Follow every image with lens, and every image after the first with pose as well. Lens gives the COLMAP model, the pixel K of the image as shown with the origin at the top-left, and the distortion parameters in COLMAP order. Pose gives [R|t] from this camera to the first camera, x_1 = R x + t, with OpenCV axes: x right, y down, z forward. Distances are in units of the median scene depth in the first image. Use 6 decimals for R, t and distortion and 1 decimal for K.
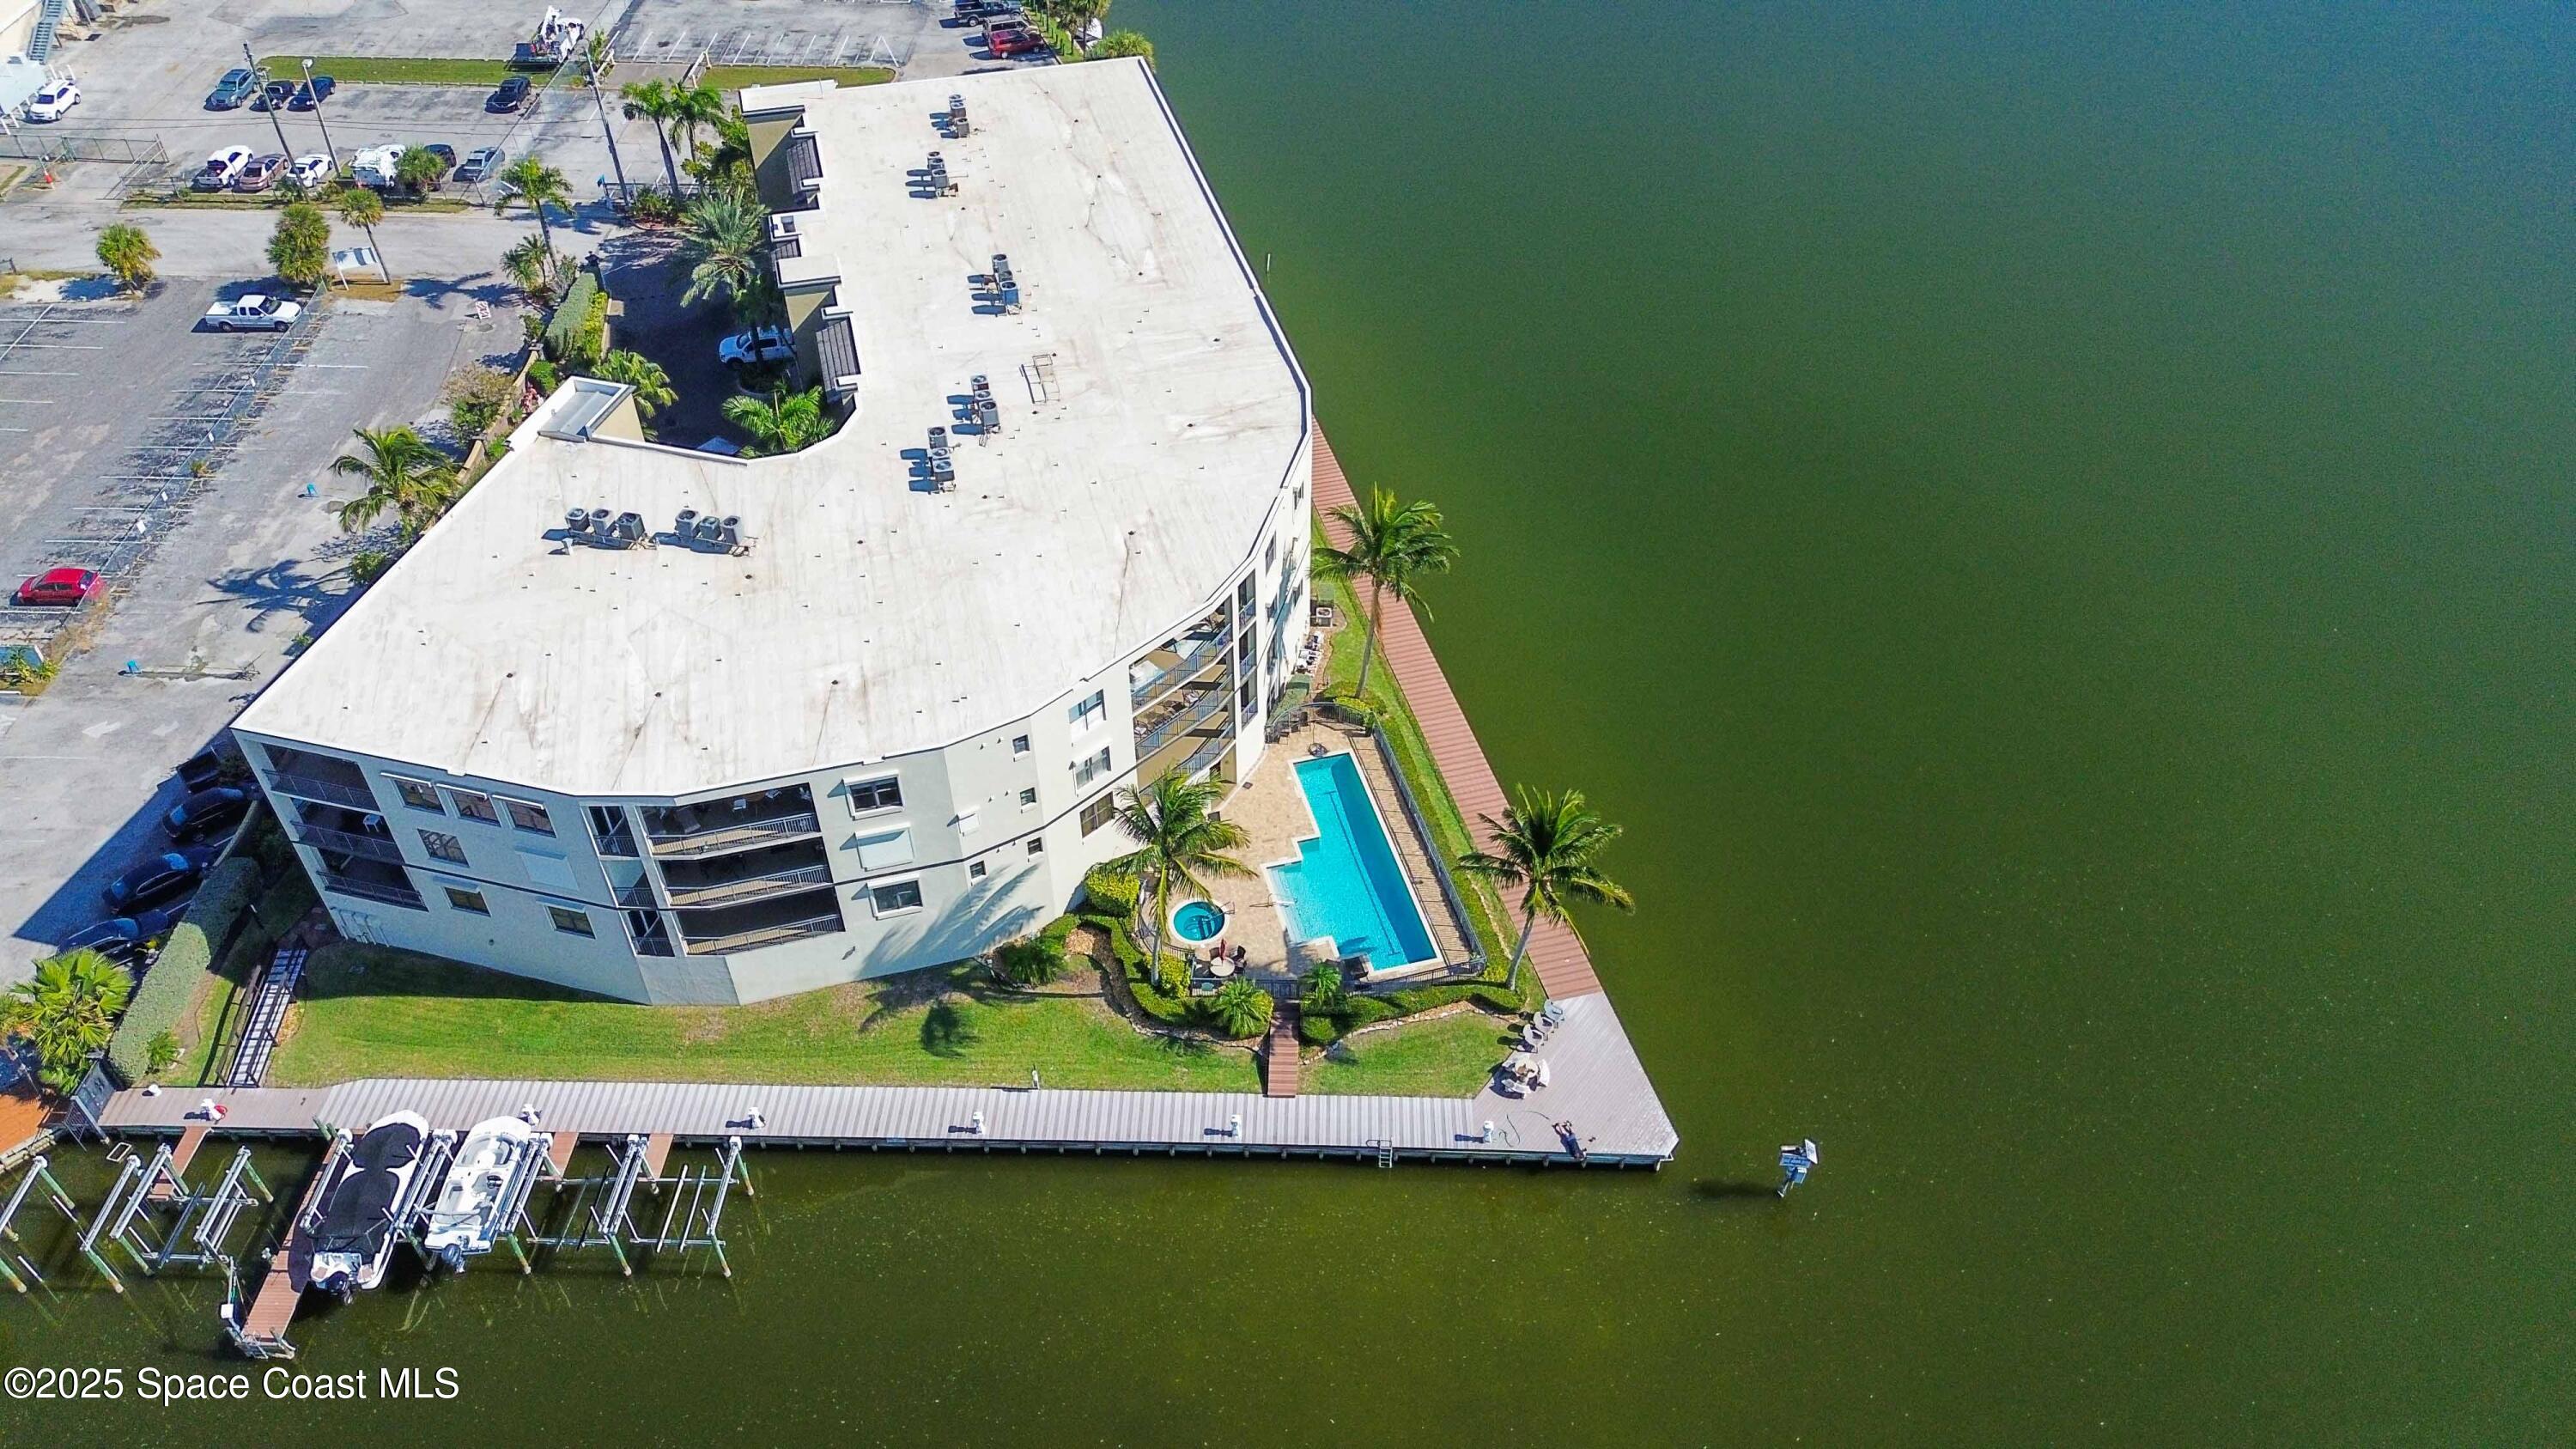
lens RADIAL K [[1824.5, 0, 1288.0], [0, 1824.5, 724.5], [0, 0, 1]] dist [0.064501, -0.067449]
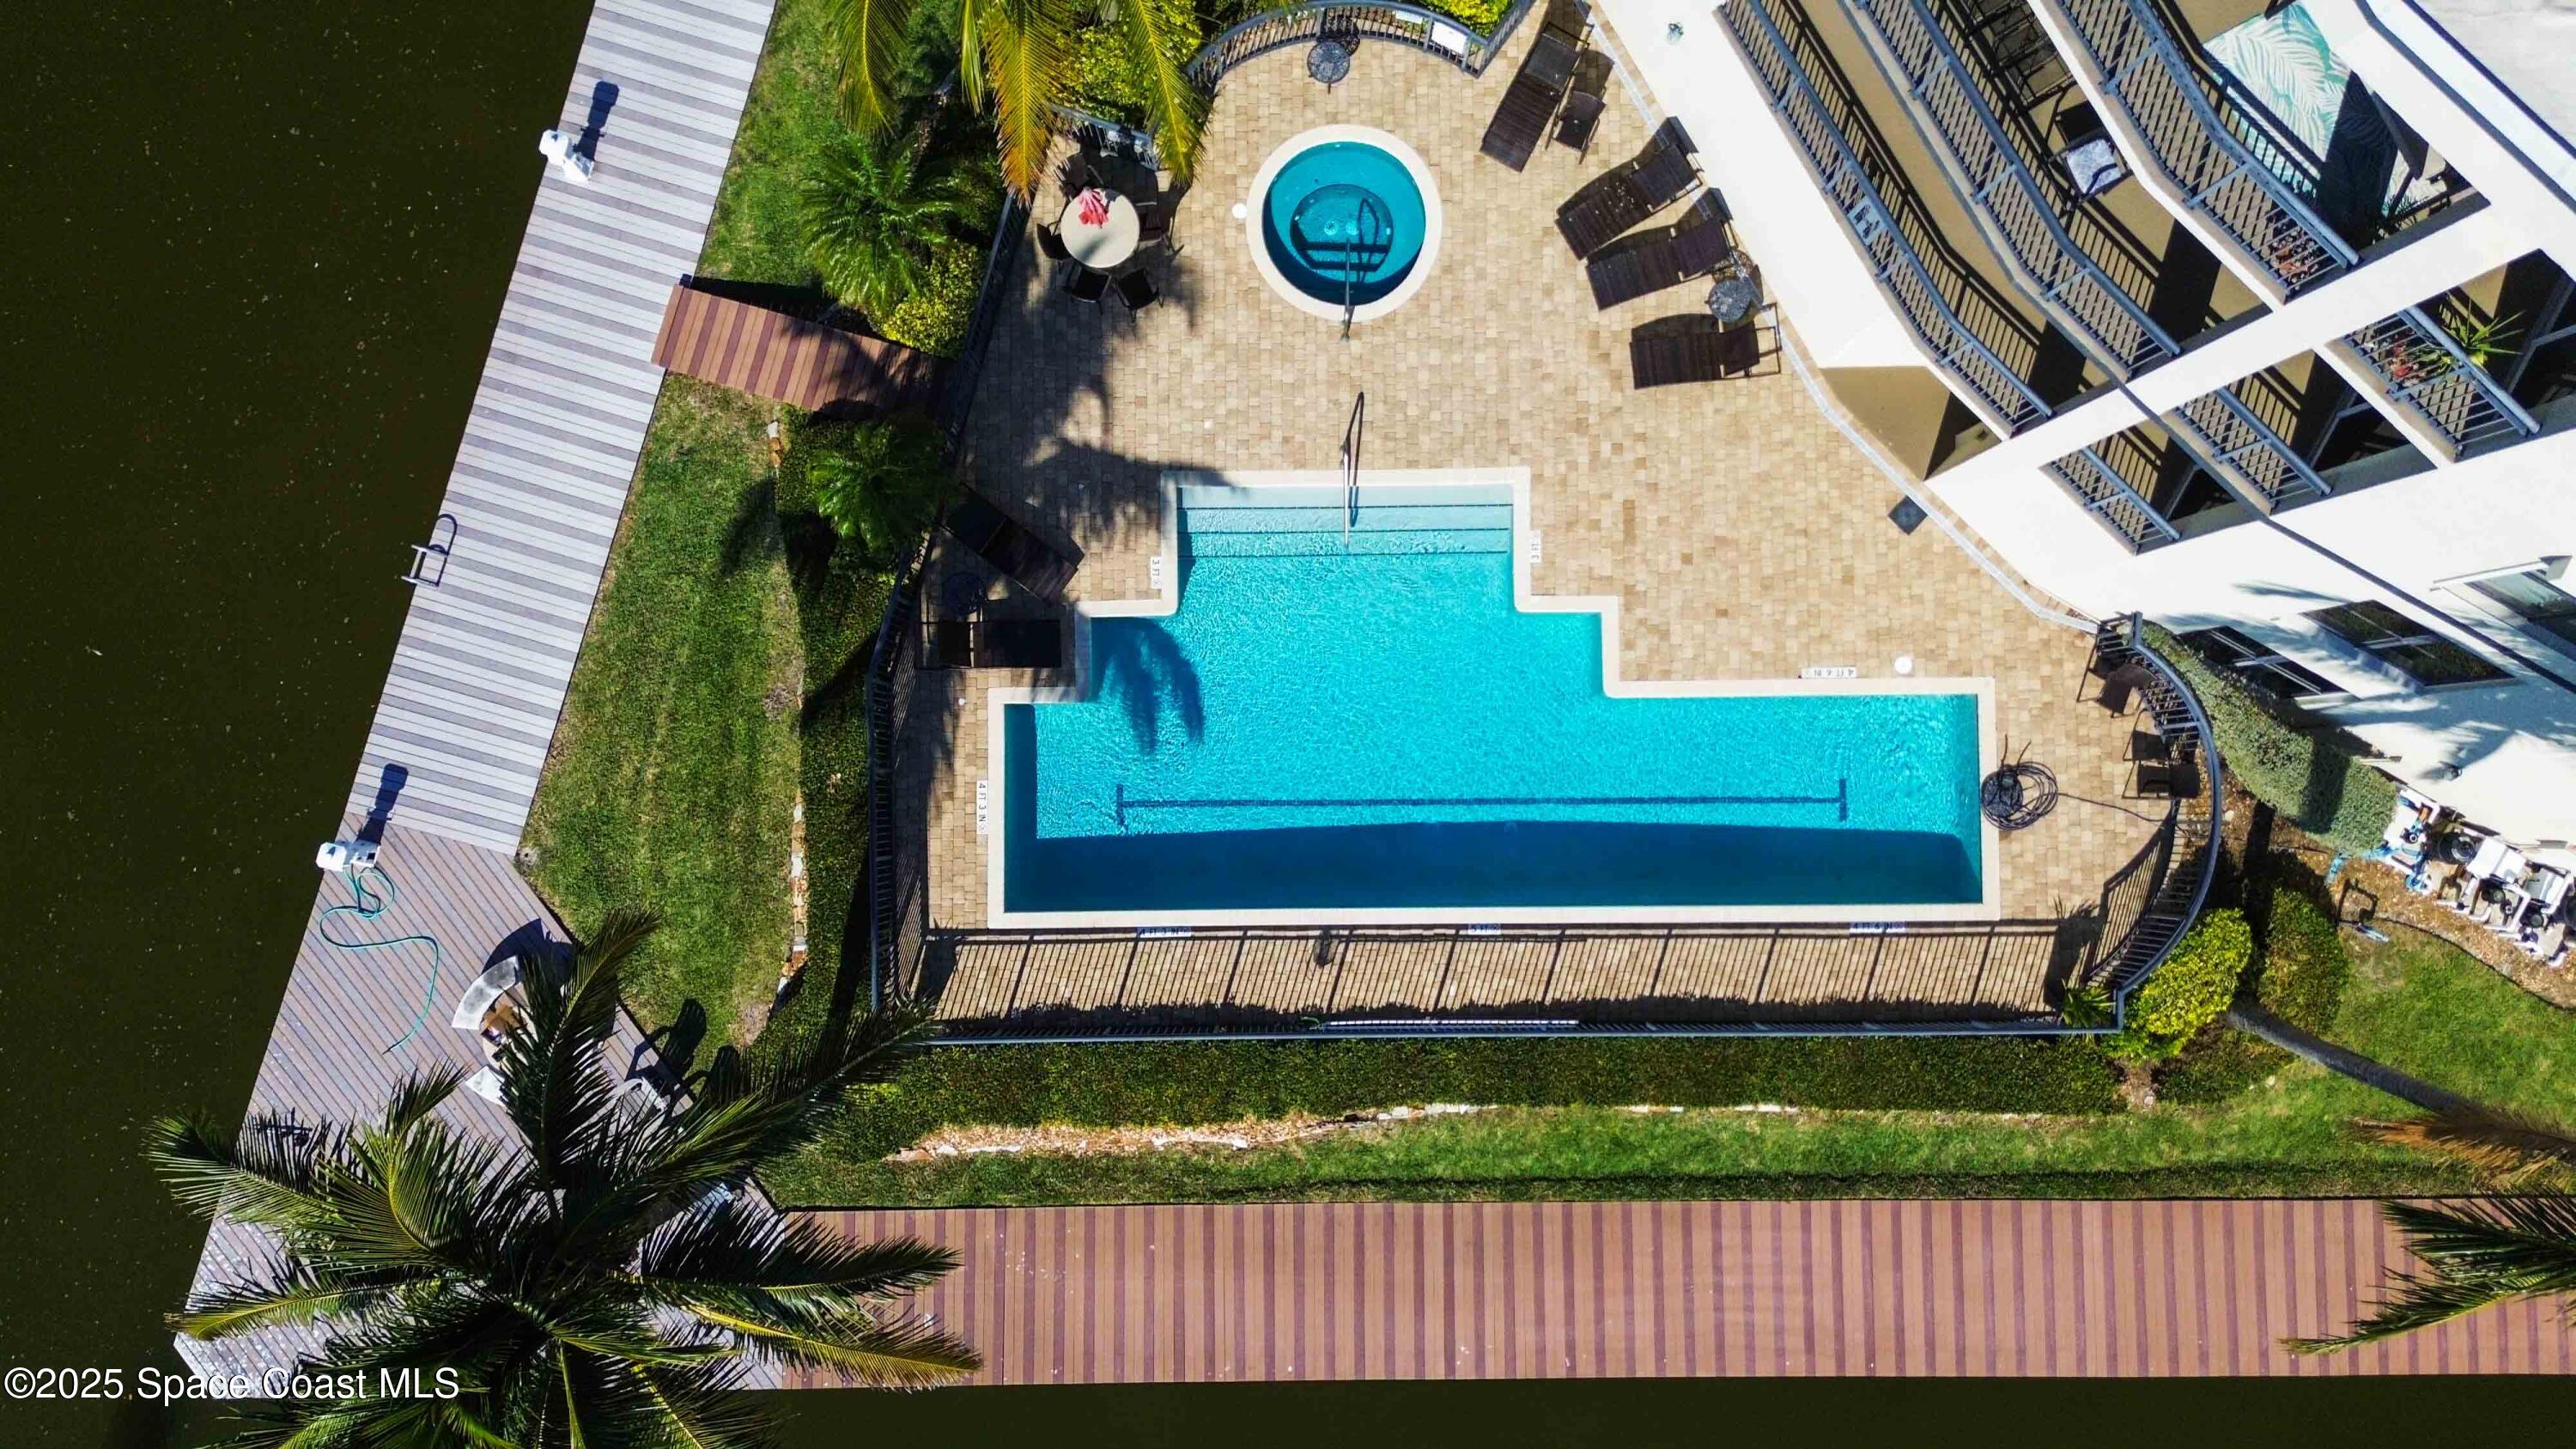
lens RADIAL K [[1824.5, 0, 1288.0], [0, 1824.5, 724.5], [0, 0, 1]] dist [0.064501, -0.067449]
pose [[-0.251908, 0.966978, -0.038671, 0.052240], [-0.661266, -0.142816, 0.736432, -0.137577], [0.706591, 0.211085, 0.675406, 0.844733]]
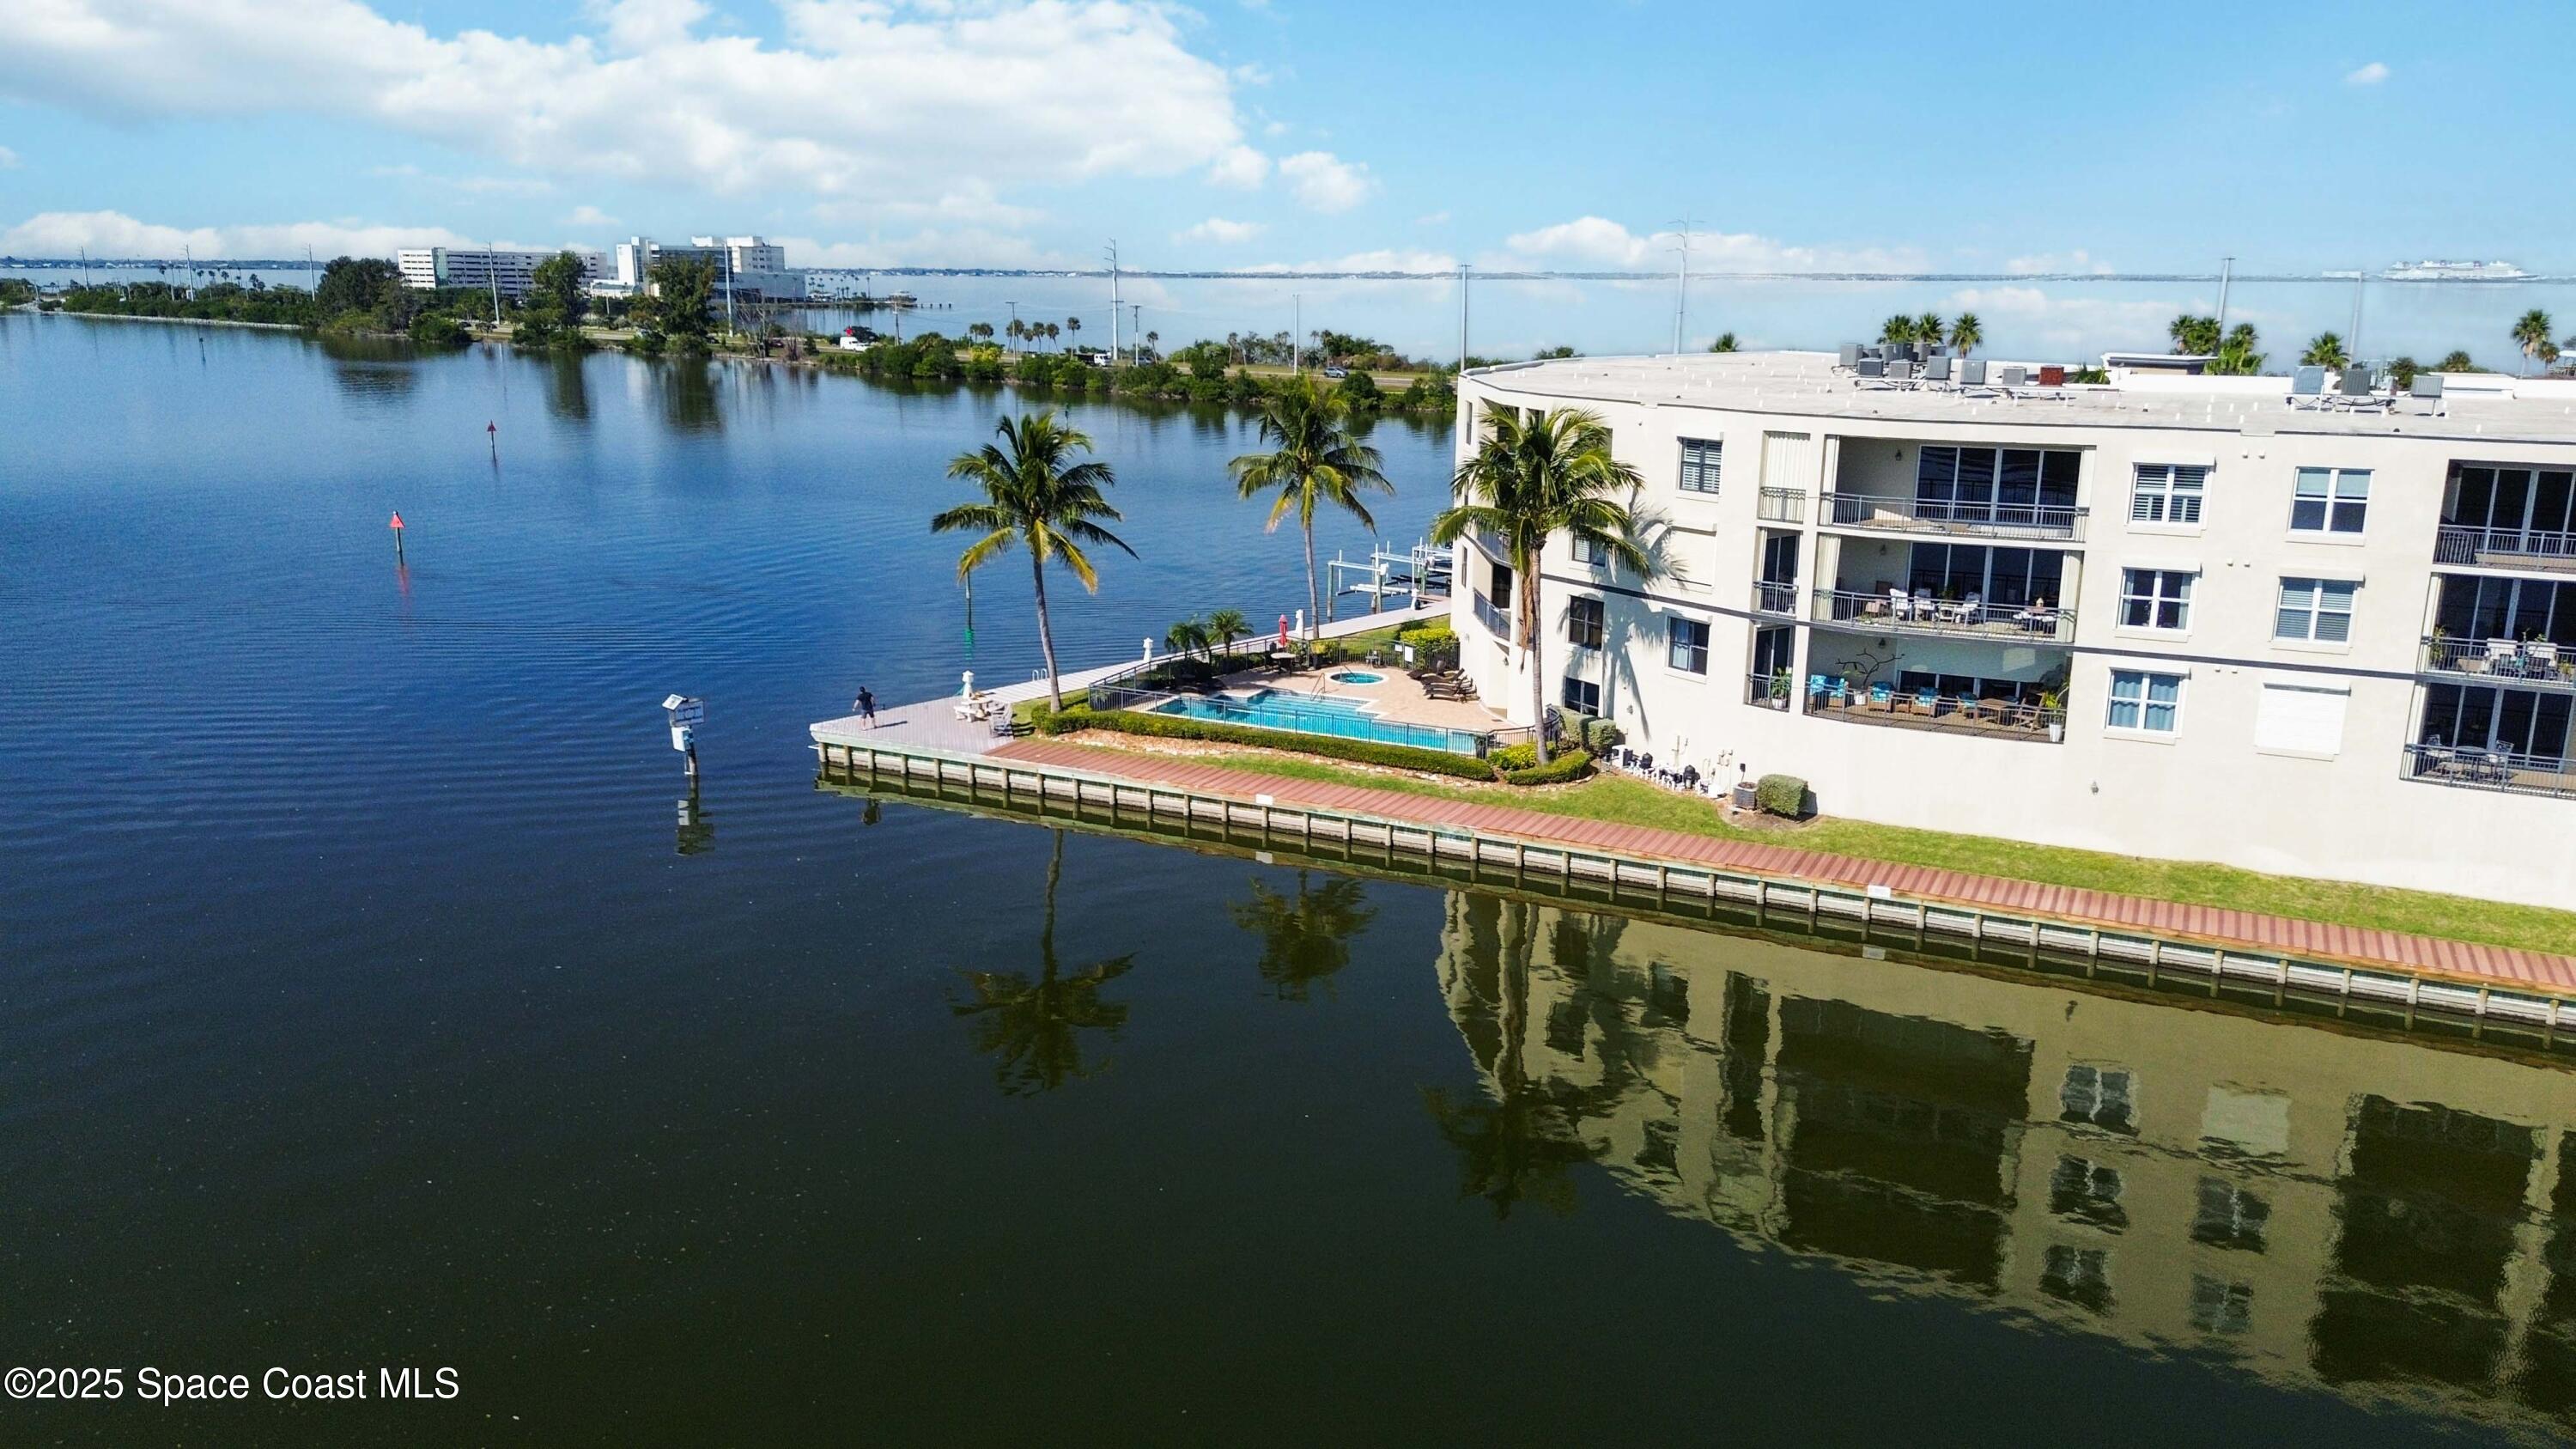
lens RADIAL K [[1795.7, 0, 1288.0], [0, 1795.7, 724.5], [0, 0, 1]] dist [0.063095, -0.045217]
pose [[-0.657933, 0.173075, -0.732918, 0.702654], [-0.520404, 0.598980, 0.608608, -0.452735], [0.544338, 0.781837, -0.304019, 1.357474]]
